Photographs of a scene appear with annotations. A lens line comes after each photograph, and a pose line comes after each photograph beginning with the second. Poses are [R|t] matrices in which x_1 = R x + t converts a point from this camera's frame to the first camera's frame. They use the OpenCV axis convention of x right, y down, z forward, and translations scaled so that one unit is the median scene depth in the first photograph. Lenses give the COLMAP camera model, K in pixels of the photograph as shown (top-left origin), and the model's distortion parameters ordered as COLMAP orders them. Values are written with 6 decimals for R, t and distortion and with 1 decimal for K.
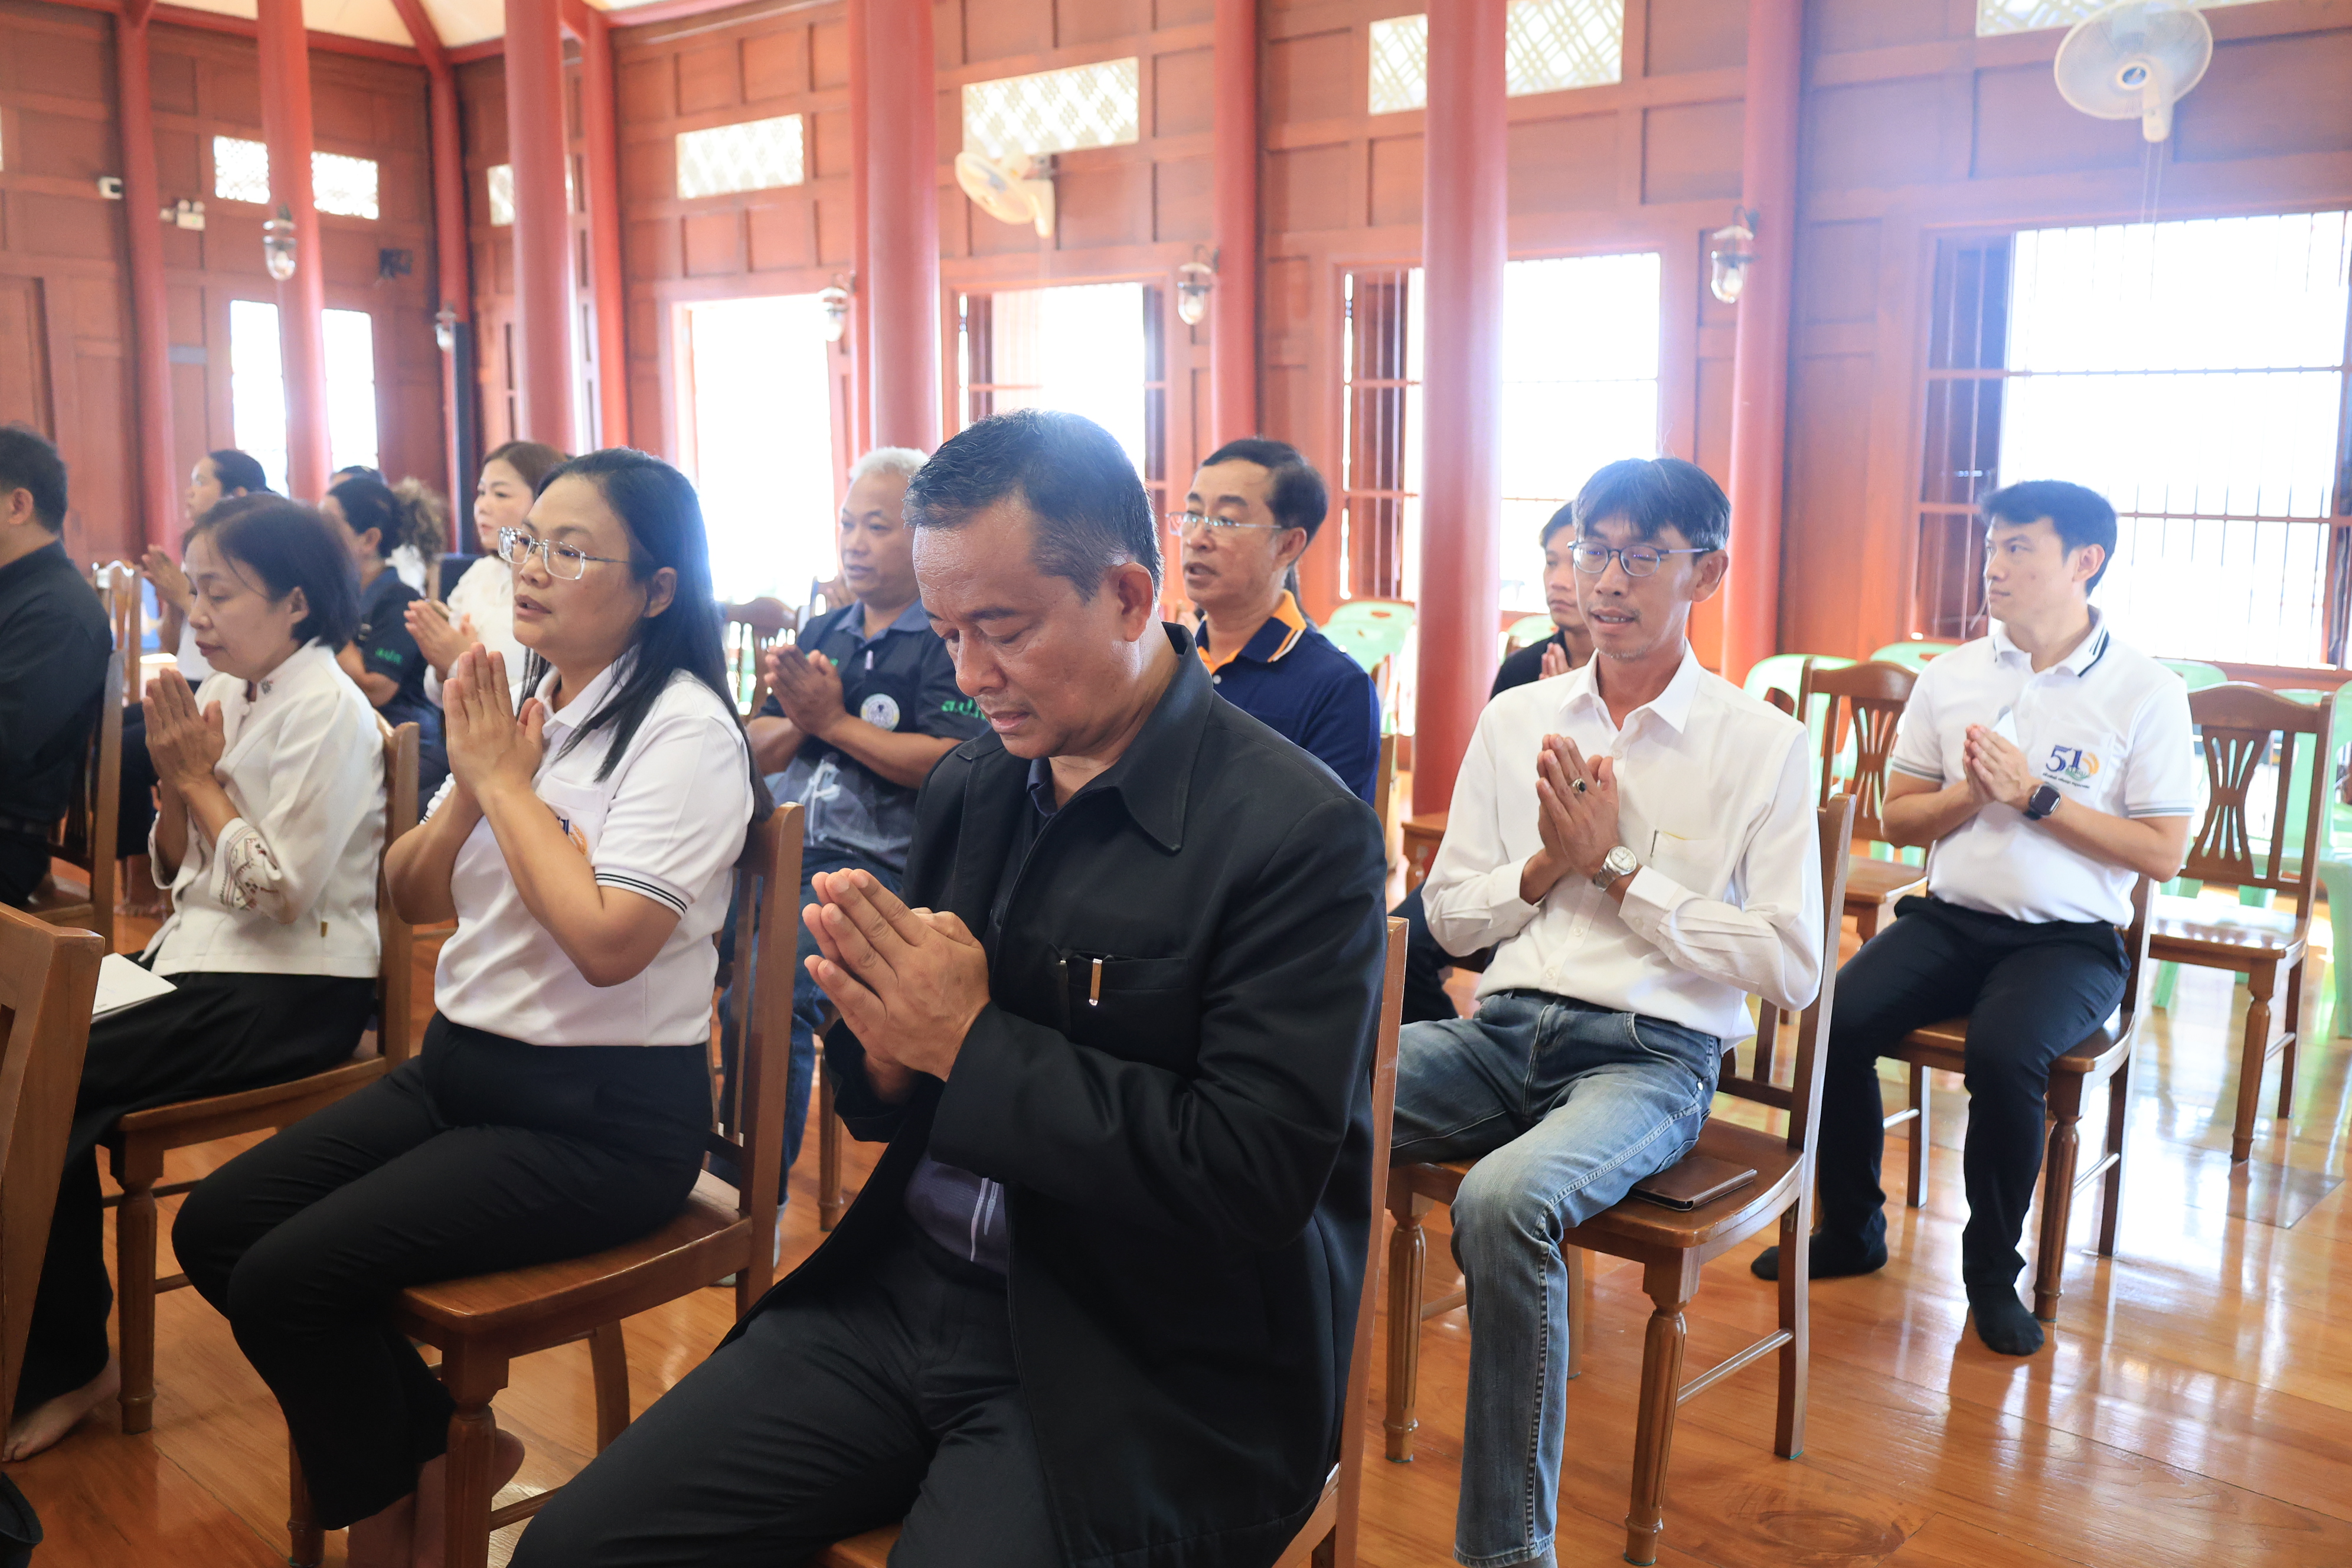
lens RADIAL K [[2041.1, 0, 1178.3], [0, 2041.1, 782.1], [0, 0, 1]] dist [0.004182, 0.025186]
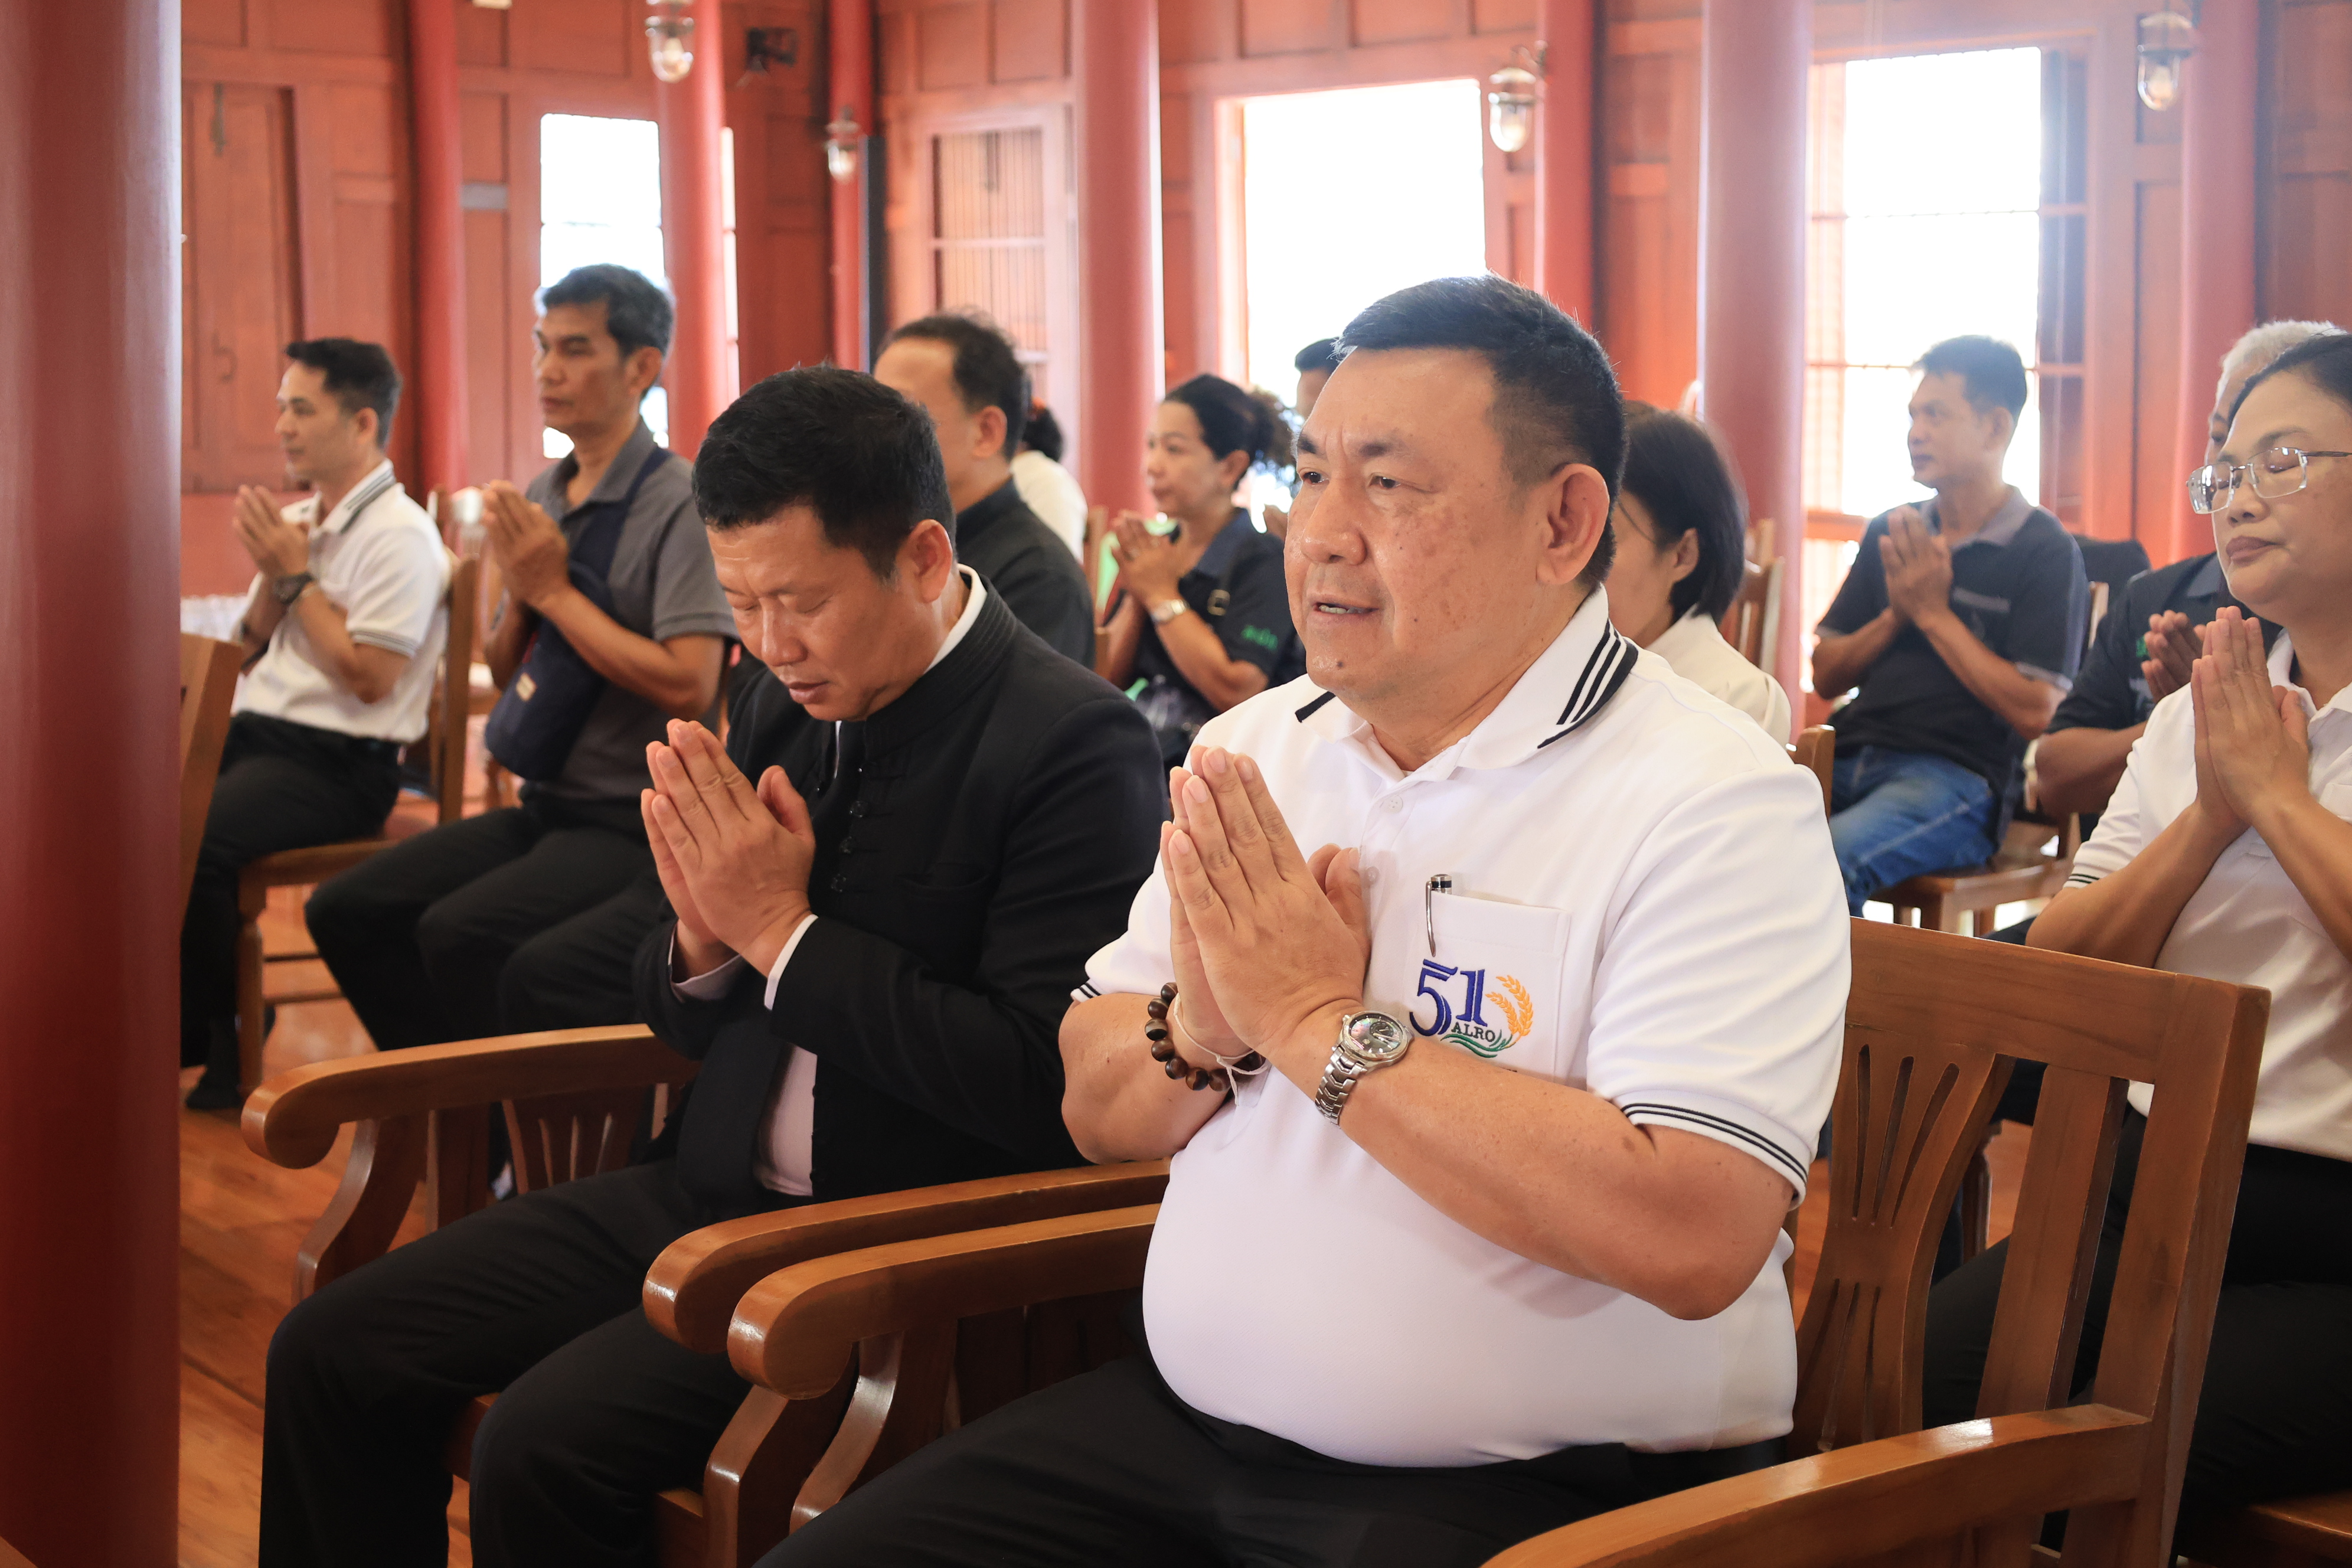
lens RADIAL K [[3346.4, 0, 1168.0], [0, 3346.4, 807.4], [0, 0, 1]] dist [0.015616, 0.000000]
pose [[0.989556, 0.004446, -0.144080, -0.123221], [-0.006733, 0.999859, -0.015393, 0.005464], [0.143991, 0.016203, 0.989446, -0.046541]]
